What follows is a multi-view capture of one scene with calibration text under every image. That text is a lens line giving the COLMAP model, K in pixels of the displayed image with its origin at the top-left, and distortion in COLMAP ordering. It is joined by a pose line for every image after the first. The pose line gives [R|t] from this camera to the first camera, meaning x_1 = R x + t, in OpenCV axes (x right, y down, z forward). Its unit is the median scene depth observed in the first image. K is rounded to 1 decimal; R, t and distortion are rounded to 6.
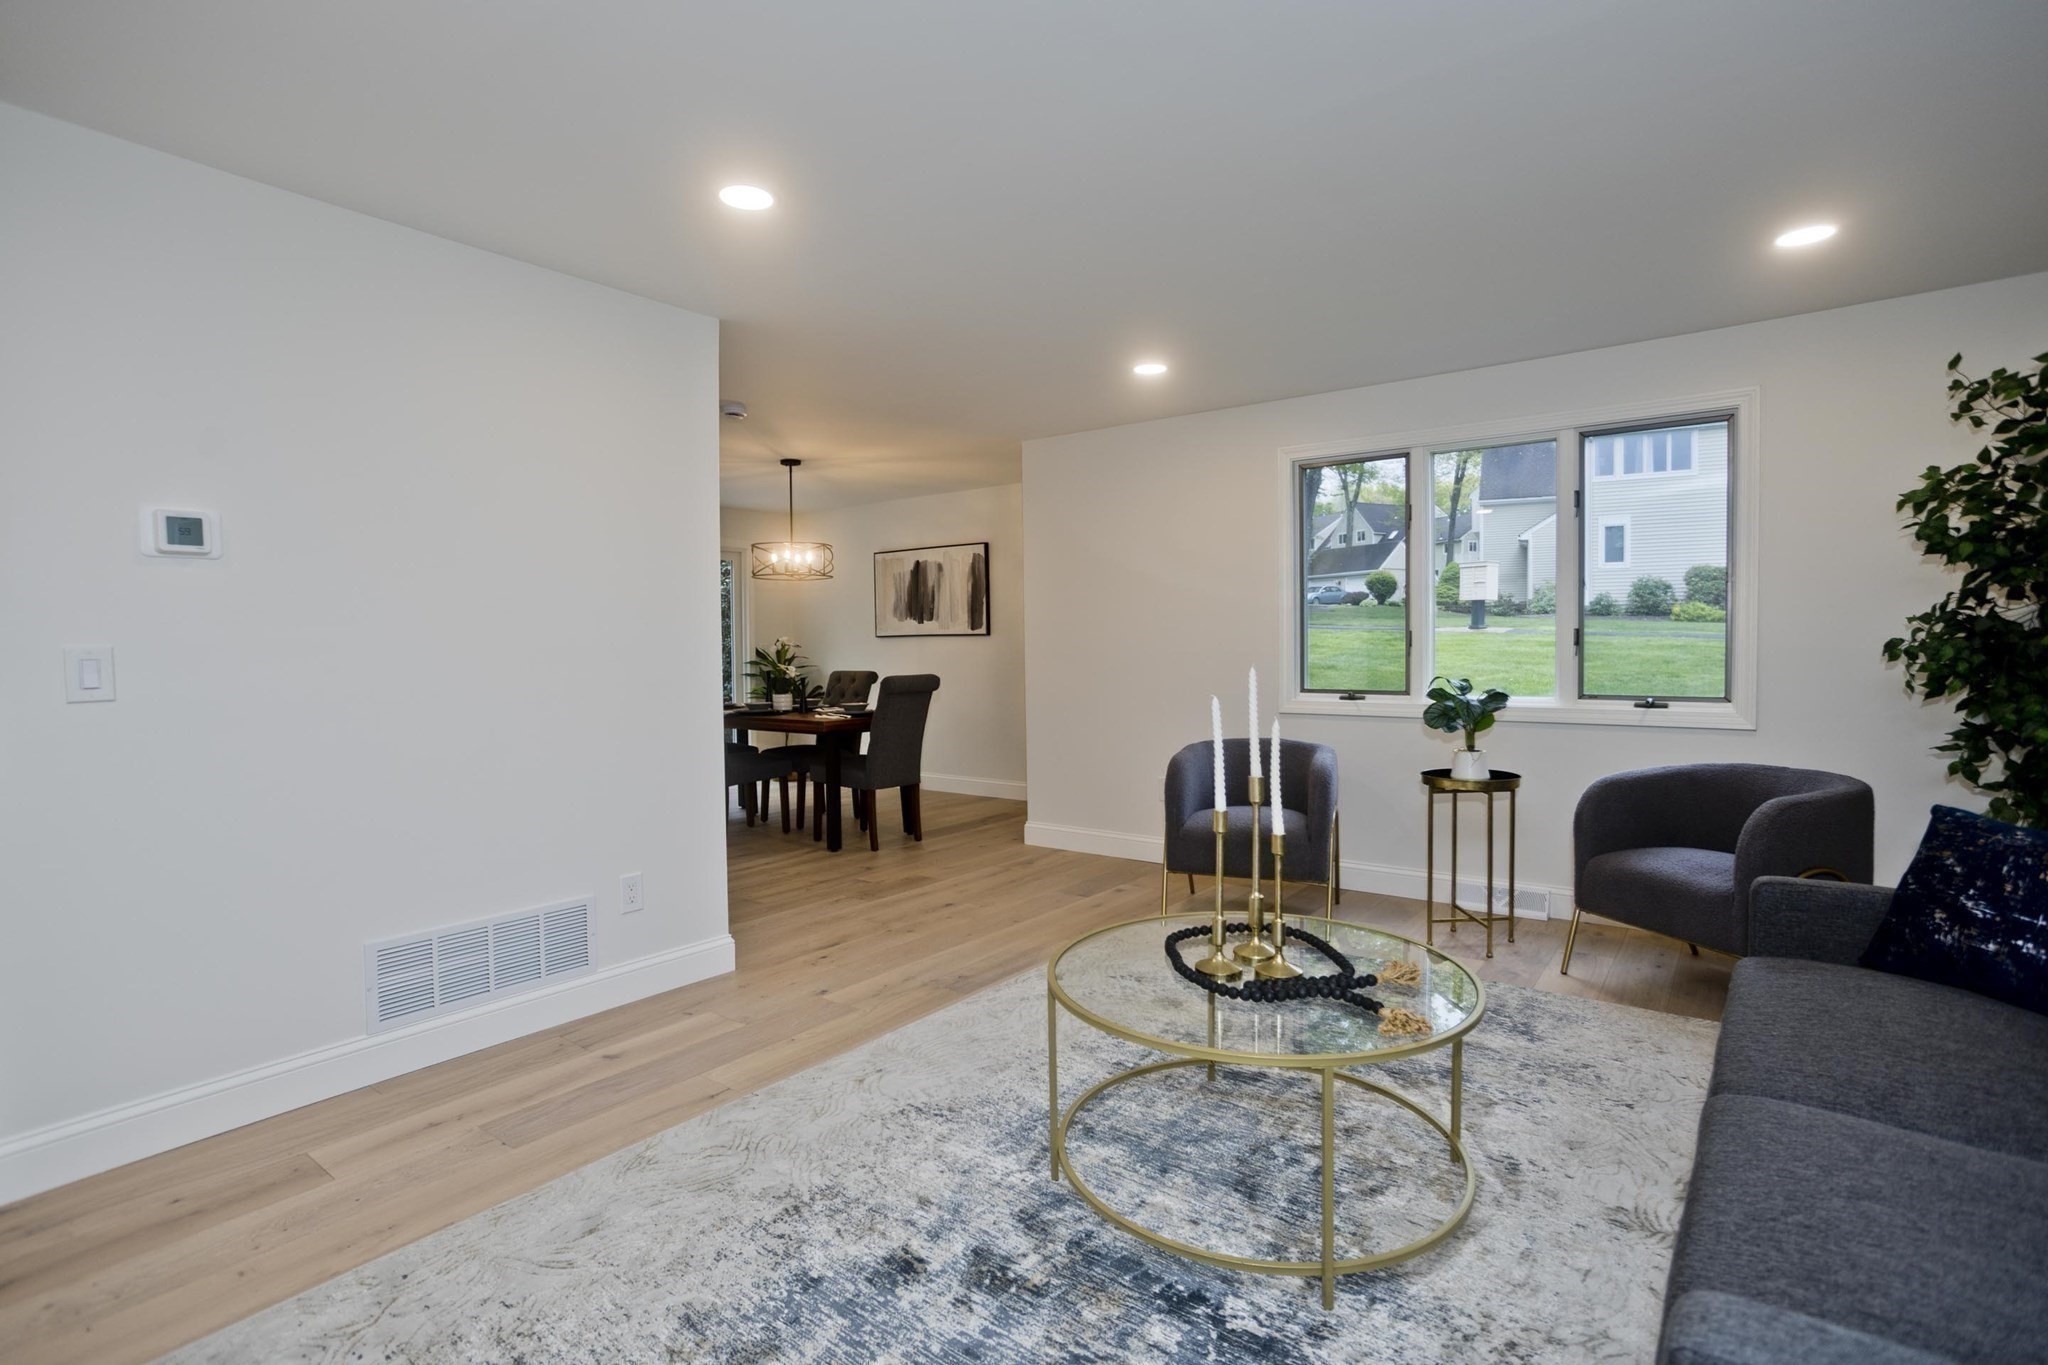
lens RADIAL K [[980.3, 0, 1025.3], [0, 980.3, 680.0], [0, 0, 1]] dist [-0.049546, 0.028567]
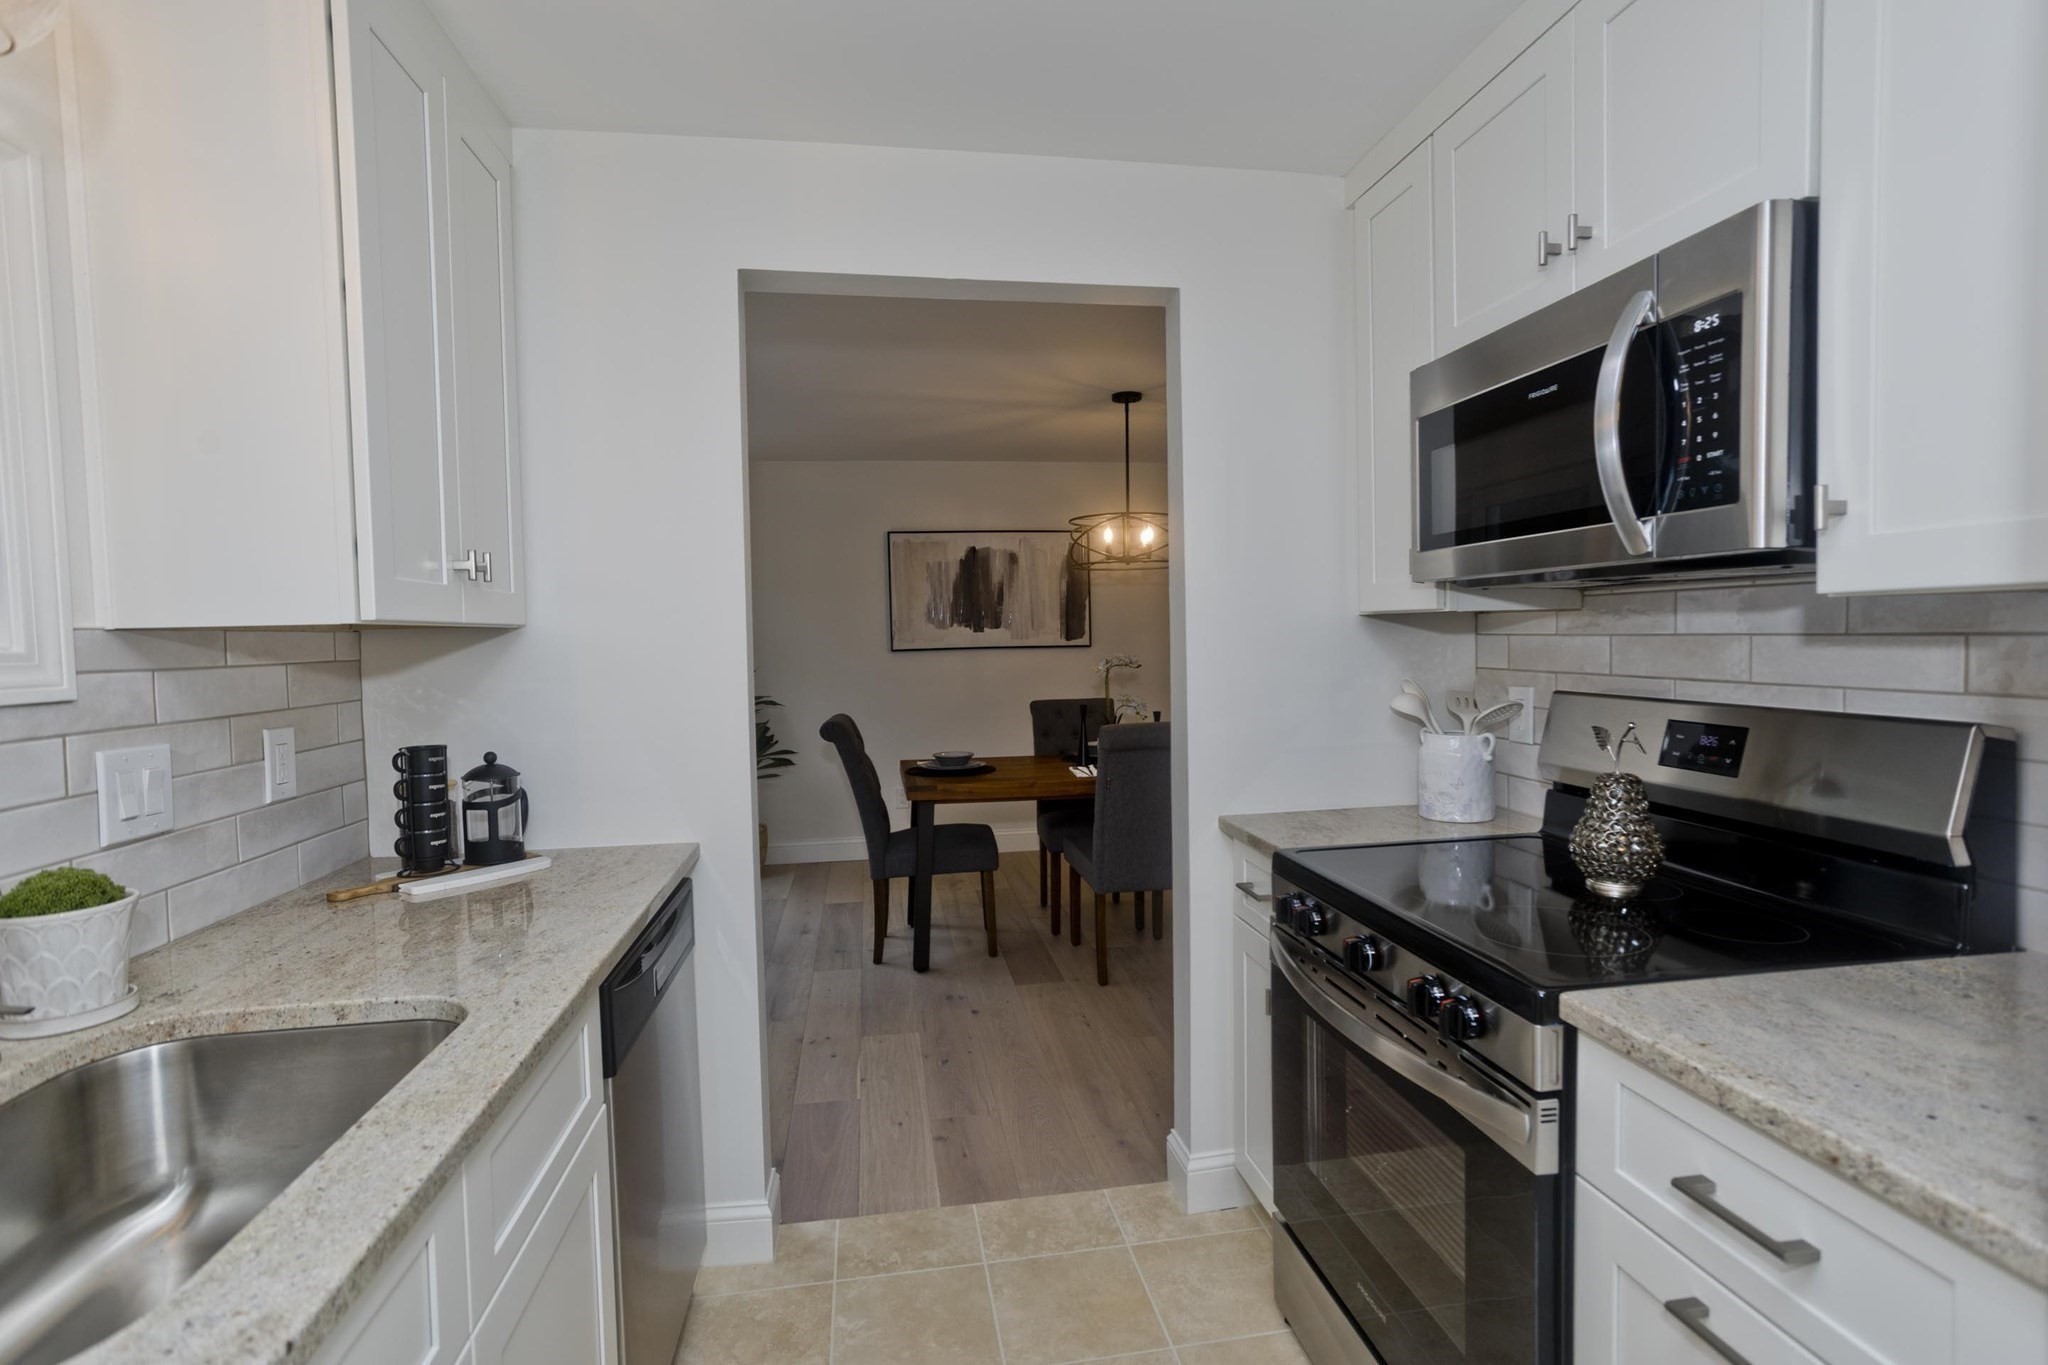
lens RADIAL K [[980.3, 0, 1023.5], [0, 980.3, 674.3], [0, 0, 1]] dist [-0.049546, 0.028567]
pose [[0.699189, -0.032224, 0.714210, -1.278719], [0.039614, 0.999195, 0.006301, -0.060795], [-0.713838, 0.023887, 0.699903, 0.953421]]
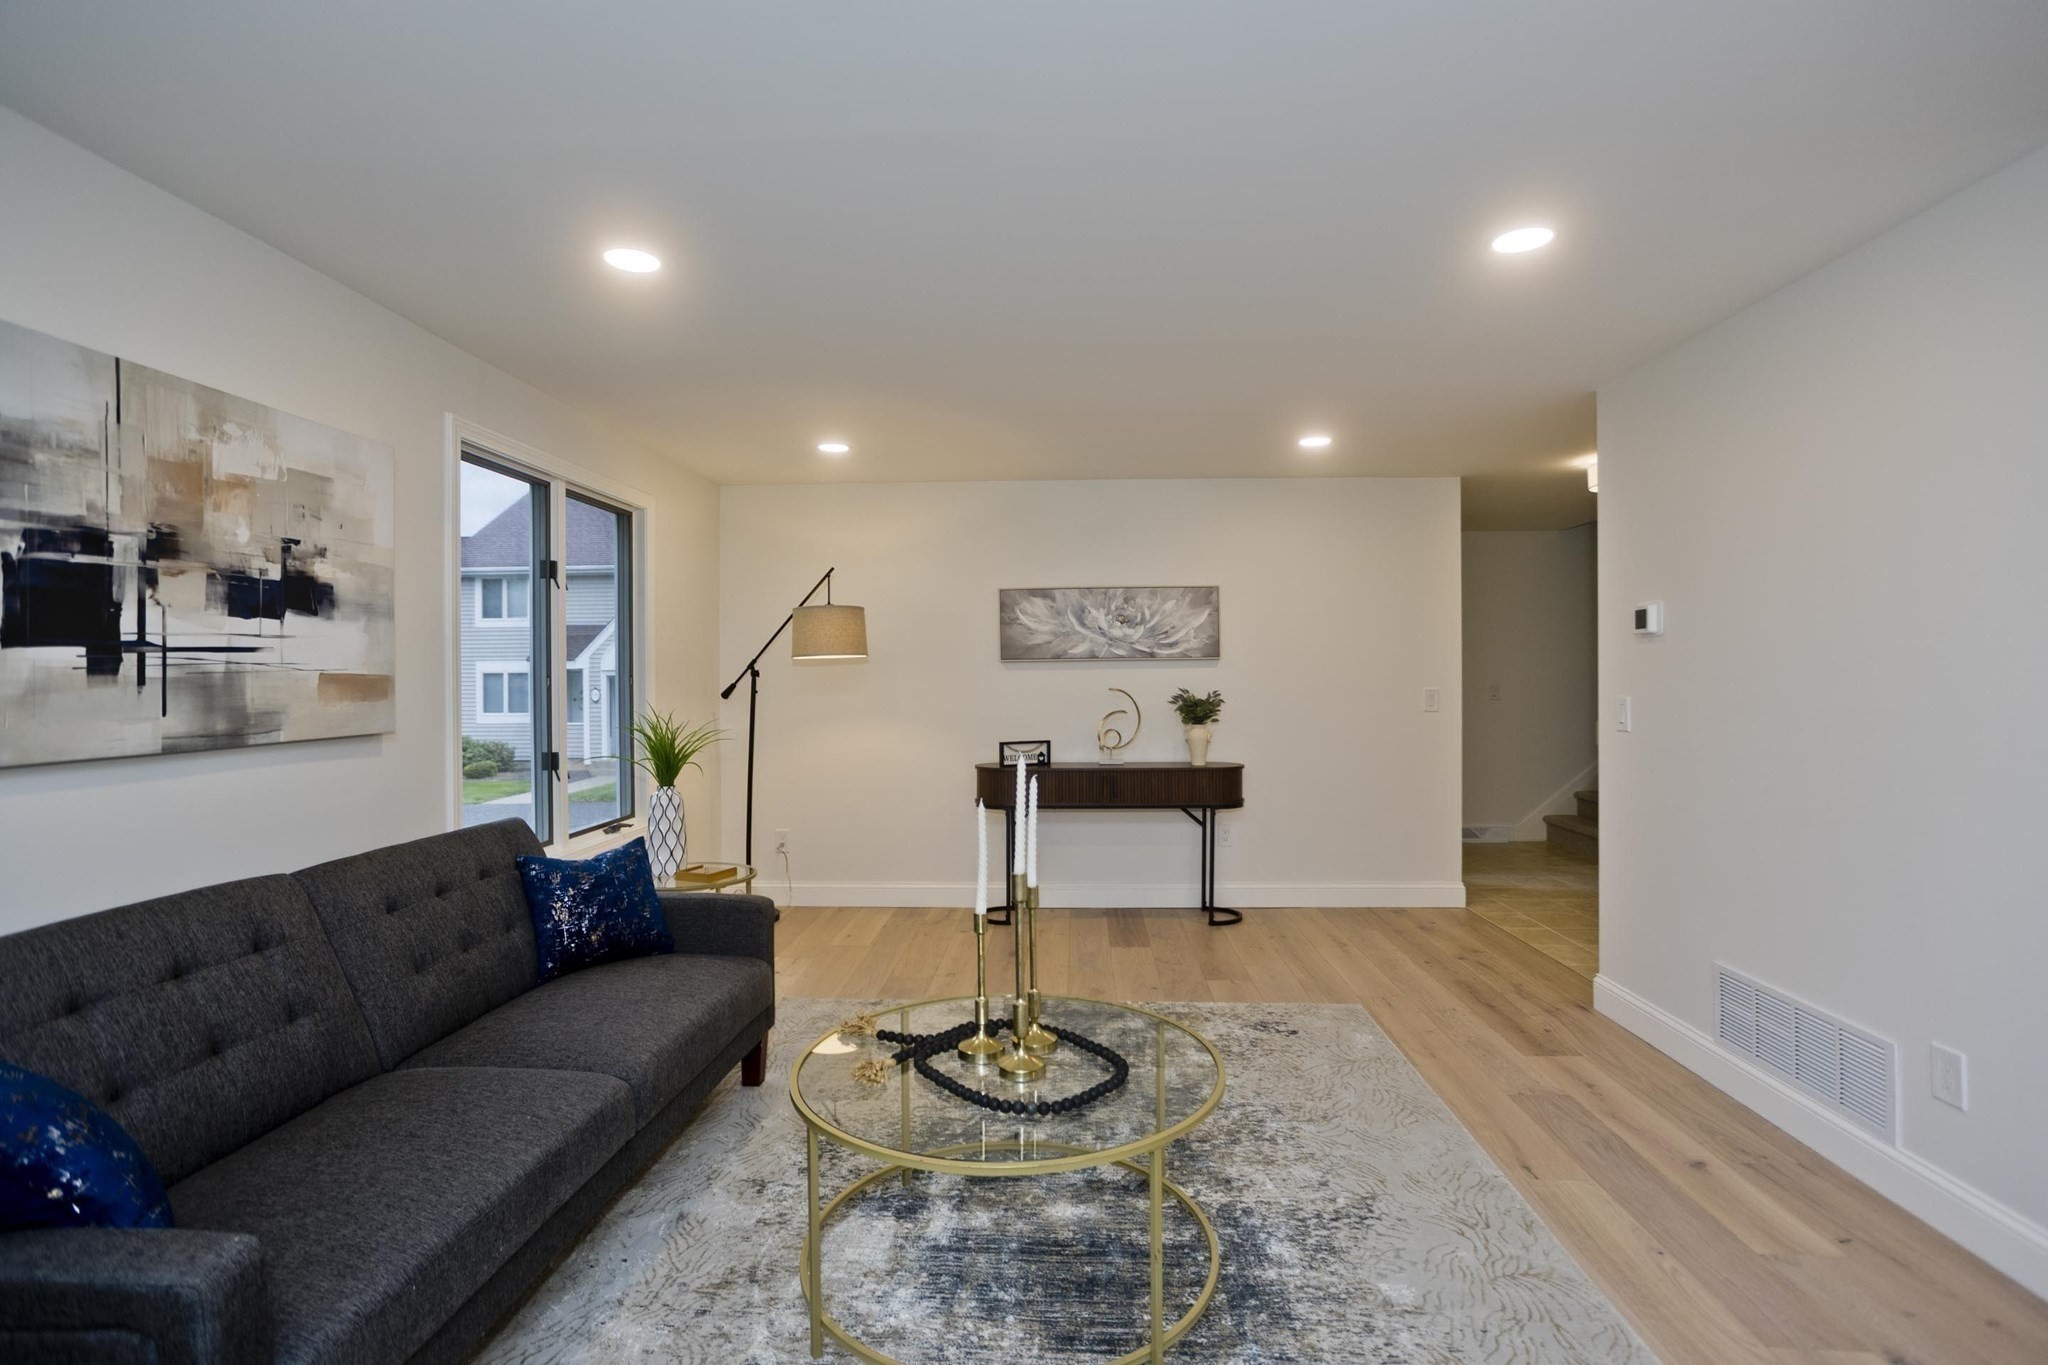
lens RADIAL K [[980.3, 0, 1032.2], [0, 980.3, 678.8], [0, 0, 1]] dist [-0.049546, 0.028567]
pose [[-0.822480, 0.017440, -0.568526, 0.432503], [-0.007309, 0.999123, 0.041223, -0.071059], [0.568747, 0.038060, -0.821632, 1.009781]]
